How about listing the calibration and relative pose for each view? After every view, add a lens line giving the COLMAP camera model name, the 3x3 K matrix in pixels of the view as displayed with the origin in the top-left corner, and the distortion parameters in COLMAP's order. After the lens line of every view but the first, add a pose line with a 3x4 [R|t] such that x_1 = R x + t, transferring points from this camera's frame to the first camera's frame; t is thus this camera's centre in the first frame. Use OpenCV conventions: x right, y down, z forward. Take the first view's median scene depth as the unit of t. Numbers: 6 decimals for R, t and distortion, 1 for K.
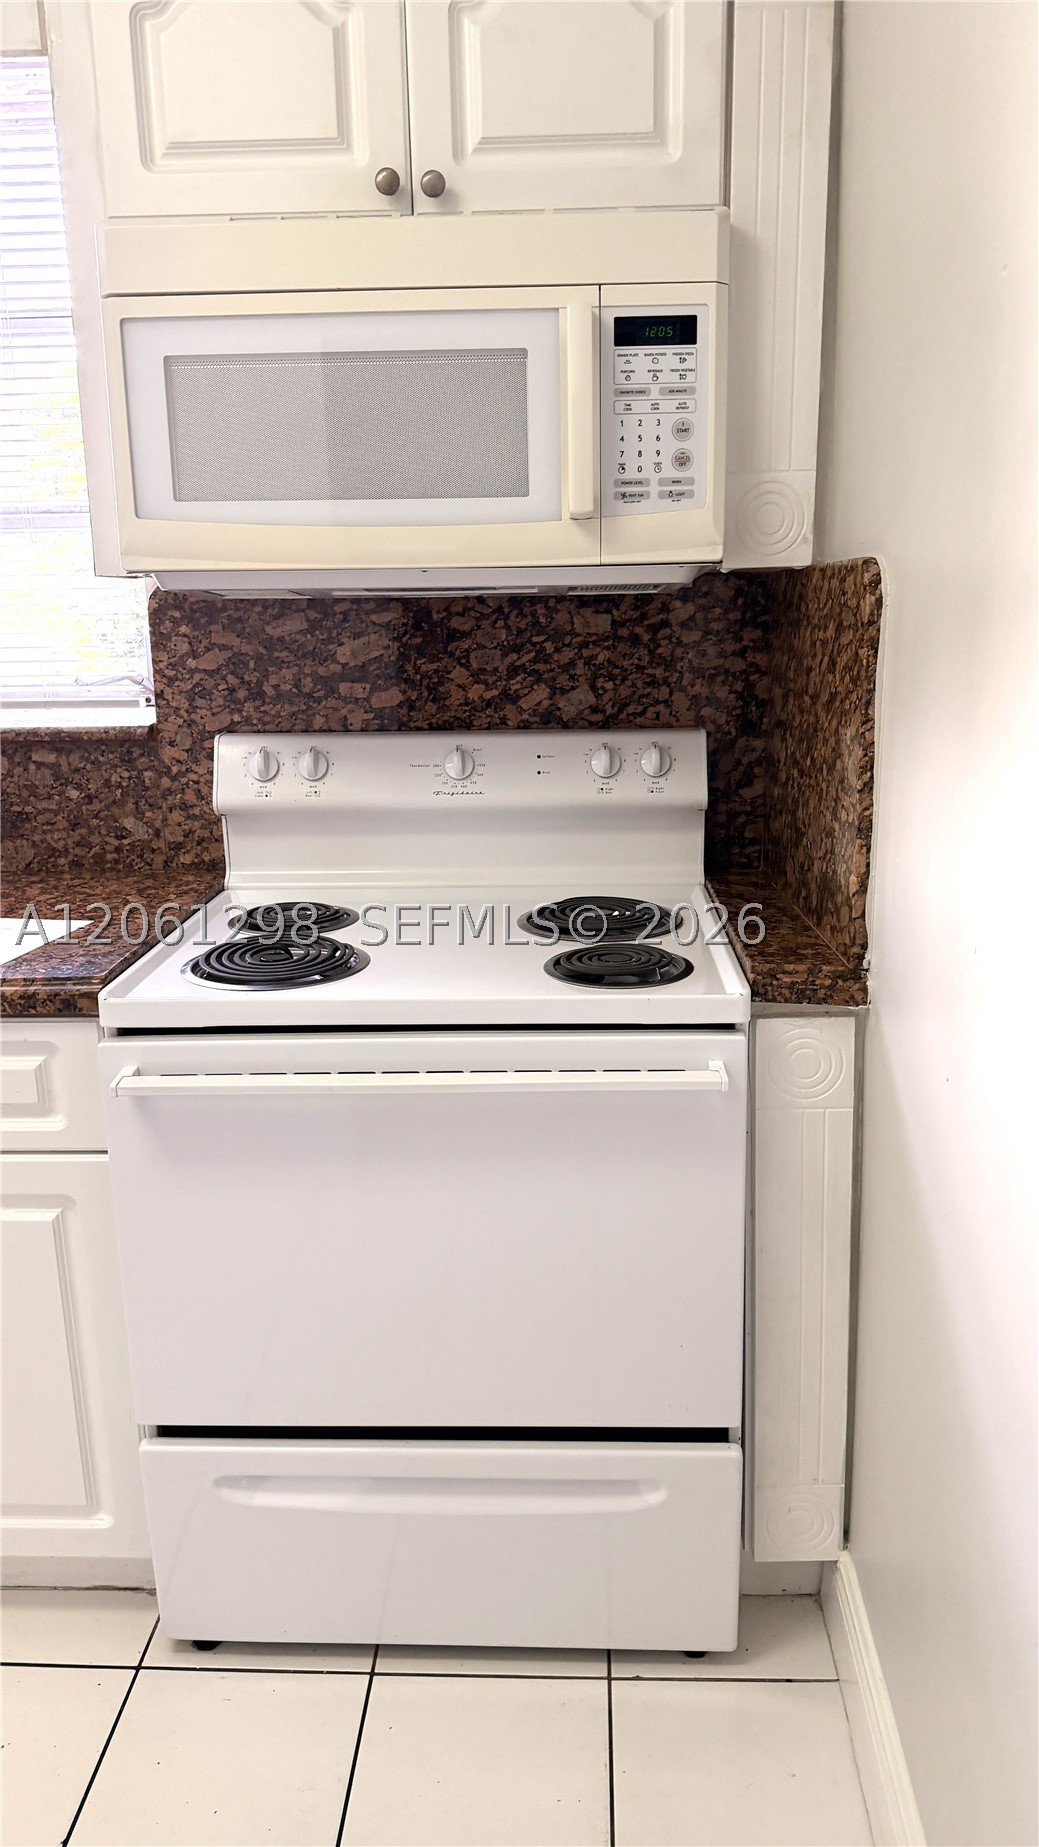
lens RADIAL K [[1287.0, 0, 526.5], [0, 1287.0, 930.0], [0, 0, 1]] dist [0.114084, -0.216186]
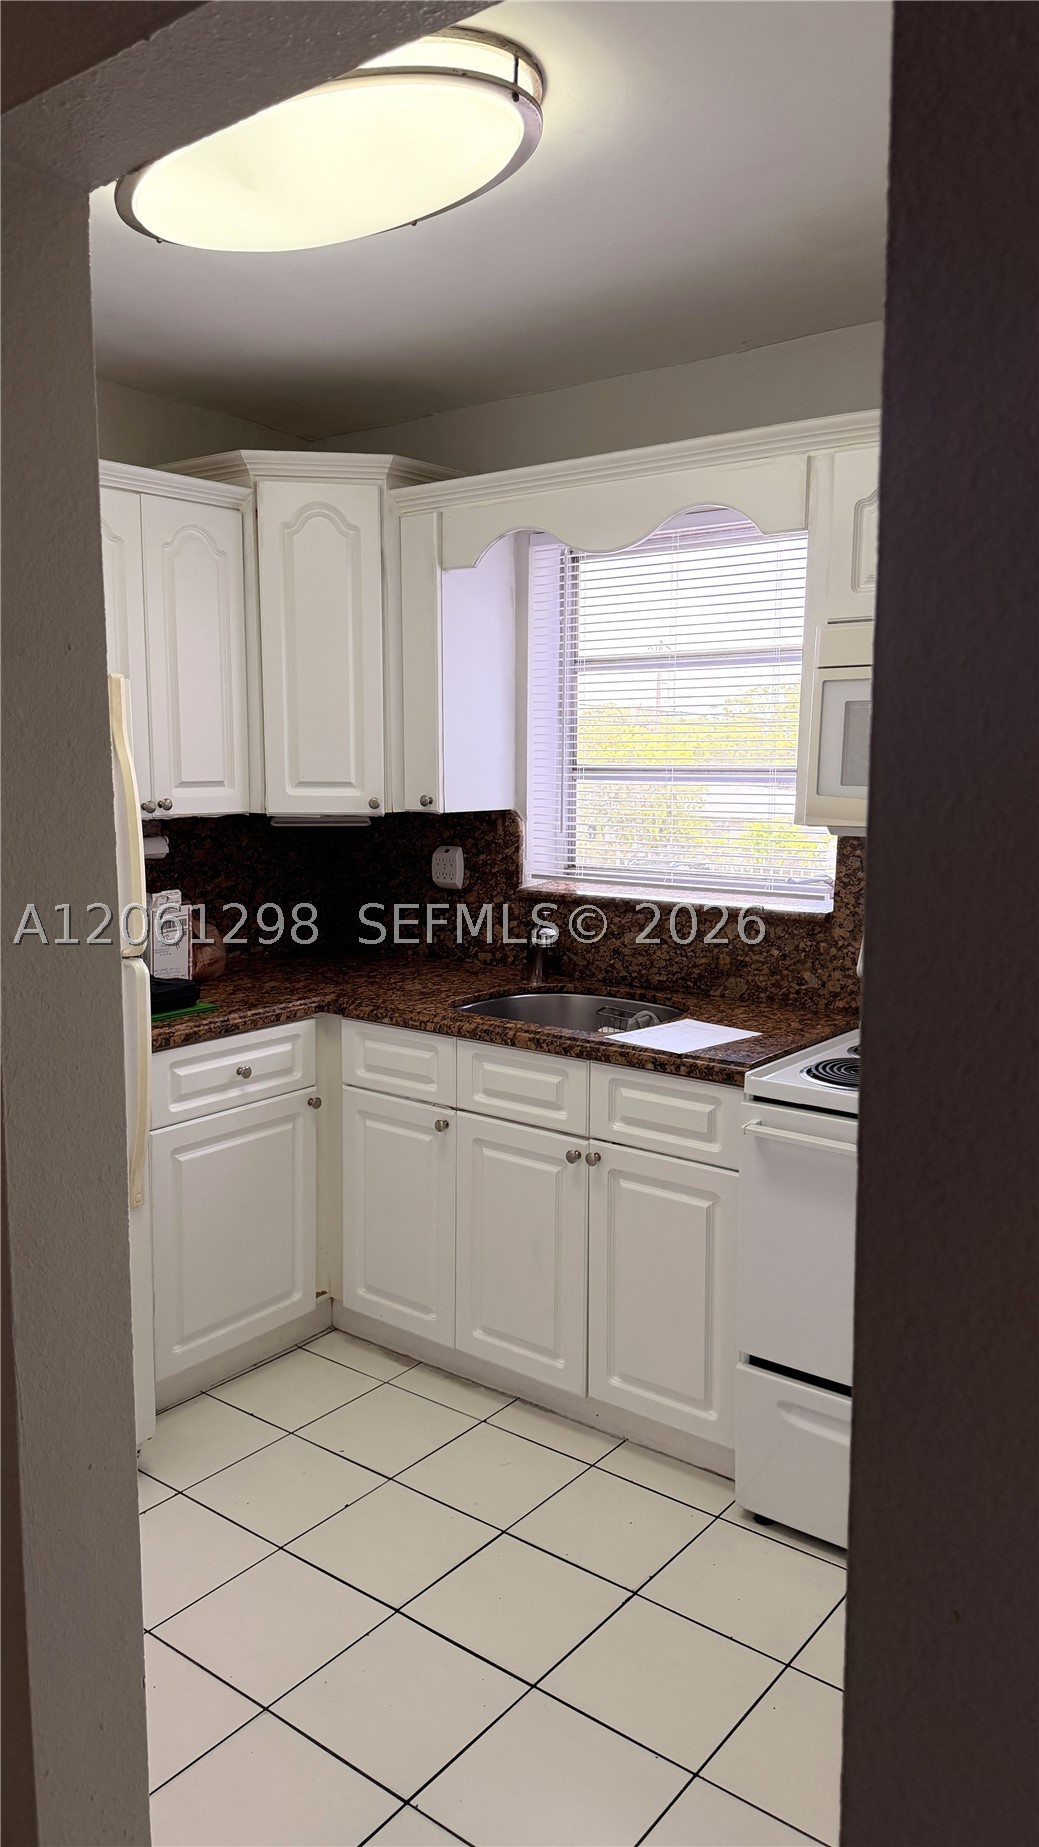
lens RADIAL K [[1287.0, 0, 526.5], [0, 1287.0, 930.0], [0, 0, 1]] dist [0.114084, -0.216186]
pose [[0.817639, 0.097565, -0.567404, 0.279580], [-0.163066, 0.984425, -0.065708, 0.017205], [0.552156, 0.146250, 0.820813, -0.422673]]
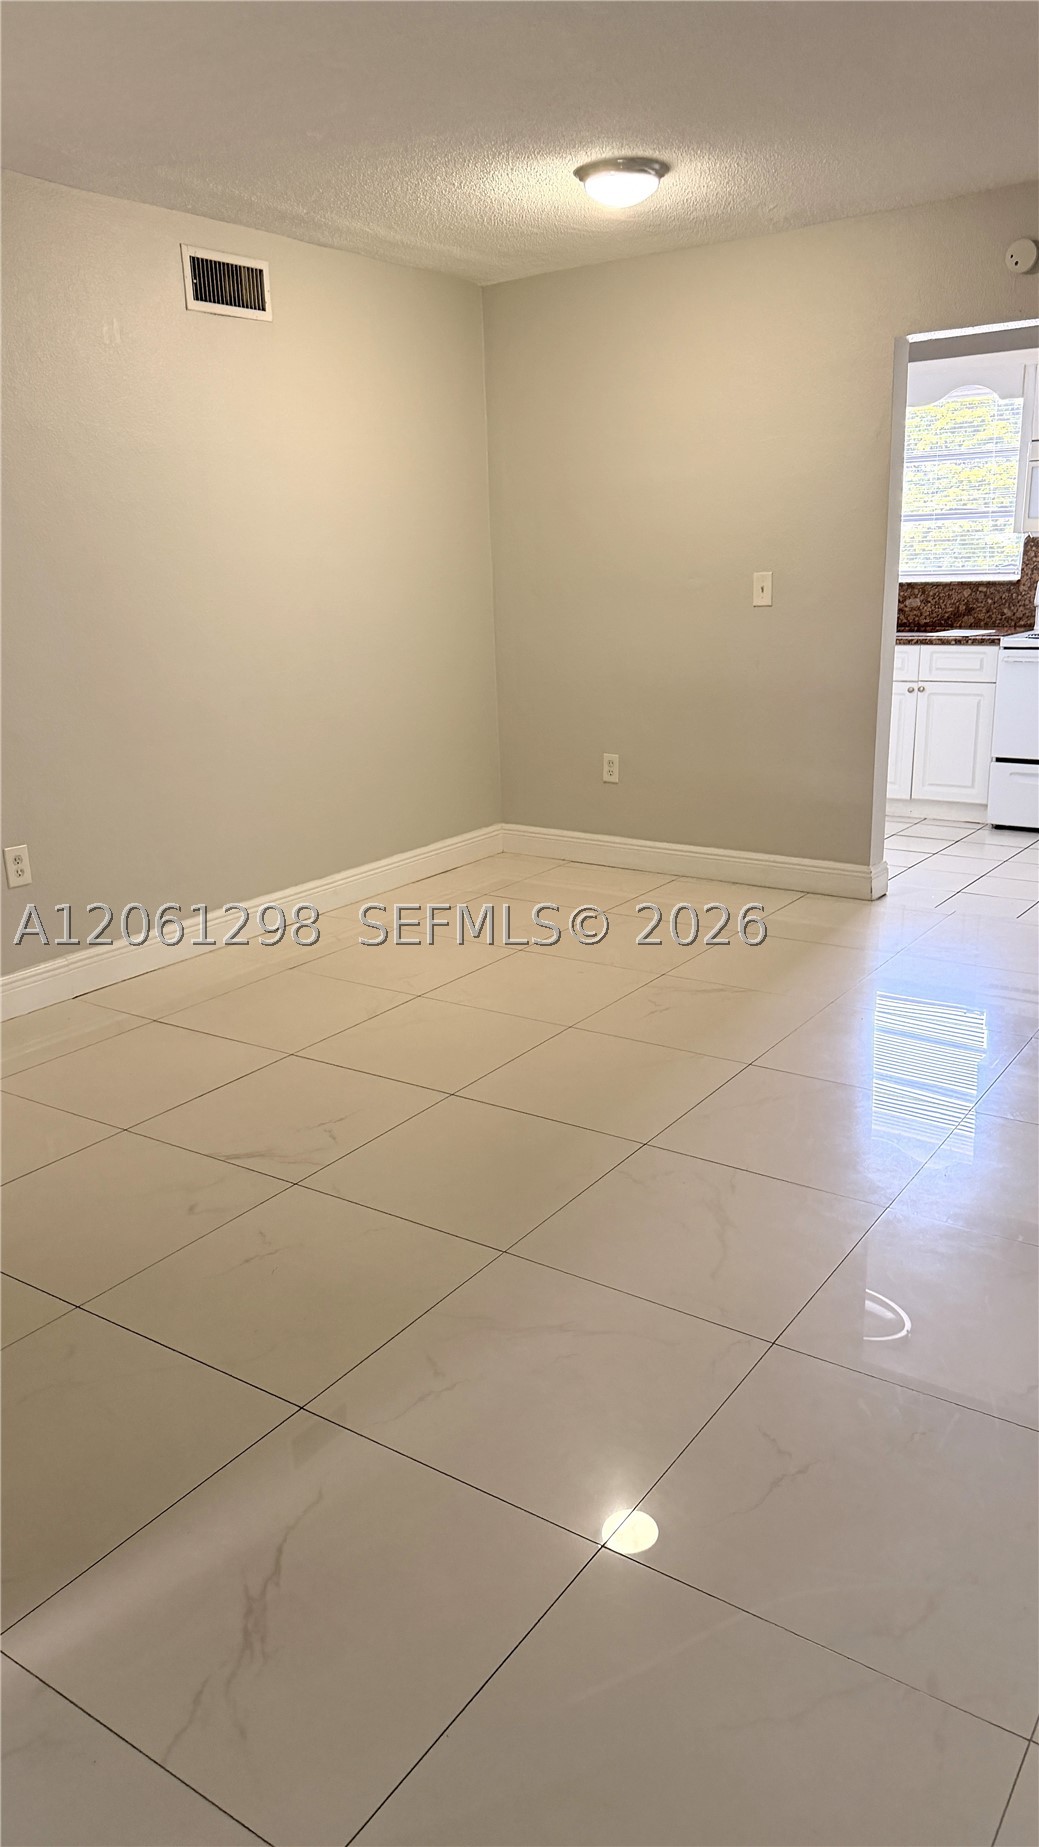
lens RADIAL K [[1287.0, 0, 526.5], [0, 1287.0, 930.0], [0, 0, 1]] dist [0.114084, -0.216186]
pose [[0.843261, 0.141672, -0.518498, 0.496692], [-0.127220, 0.989836, 0.063554, 0.667774], [0.522232, 0.012370, 0.852714, -2.443209]]
